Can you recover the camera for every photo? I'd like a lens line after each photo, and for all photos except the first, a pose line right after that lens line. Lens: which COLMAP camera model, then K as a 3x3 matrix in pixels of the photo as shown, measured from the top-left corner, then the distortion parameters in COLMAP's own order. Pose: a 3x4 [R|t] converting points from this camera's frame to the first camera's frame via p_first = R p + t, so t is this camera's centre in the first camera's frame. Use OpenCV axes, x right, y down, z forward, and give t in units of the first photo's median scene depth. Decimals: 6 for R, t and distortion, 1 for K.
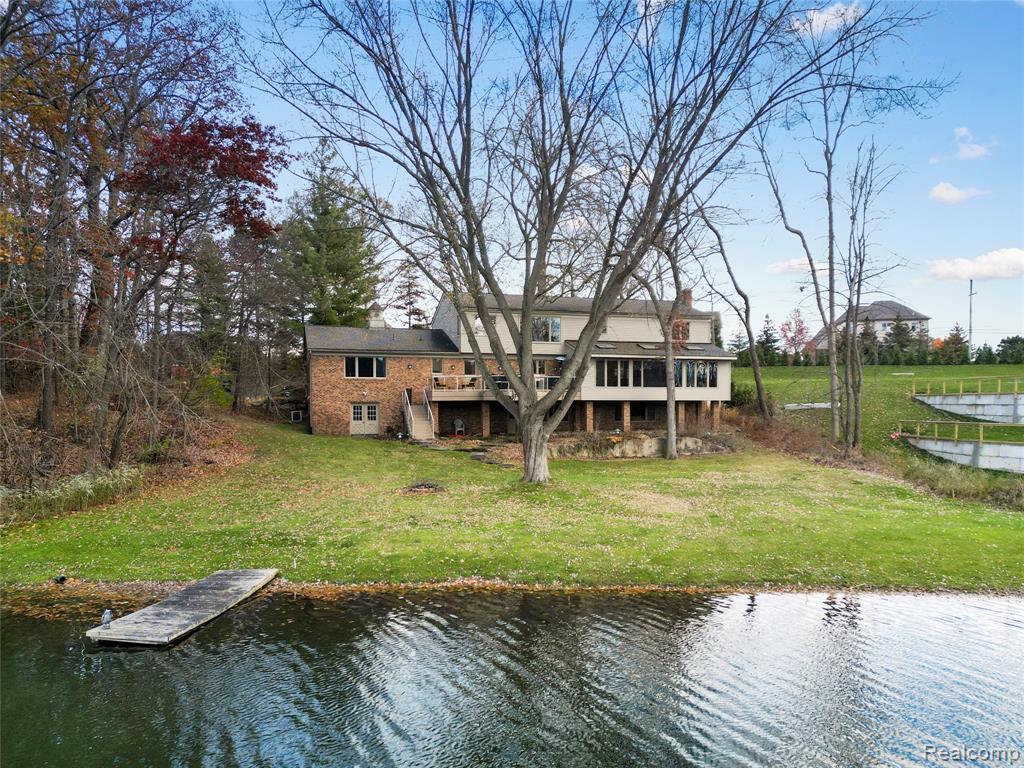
lens RADIAL K [[713.4, 0, 514.9], [0, 713.4, 401.9], [0, 0, 1]] dist [0.047800, -0.028451]
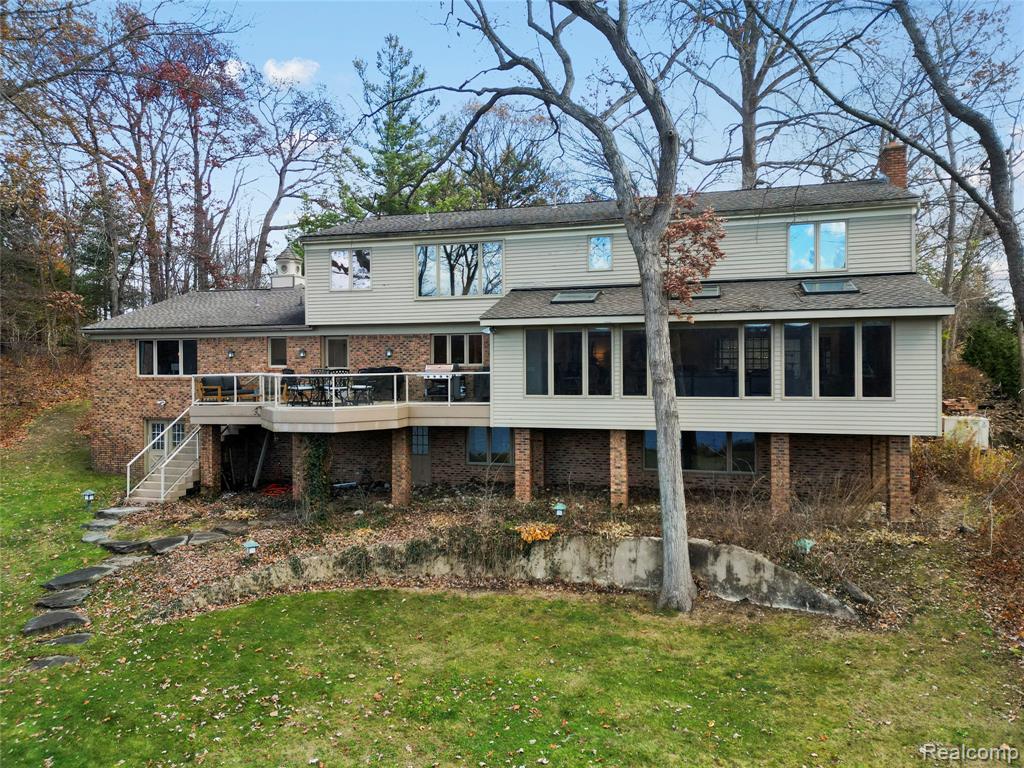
lens RADIAL K [[713.4, 0, 526.8], [0, 713.4, 374.2], [0, 0, 1]] dist [0.047800, -0.028451]
pose [[0.846521, -0.000824, -0.532355, 0.340265], [0.006434, 0.999942, 0.008683, -0.037850], [0.532317, -0.010775, 0.846477, 0.655826]]
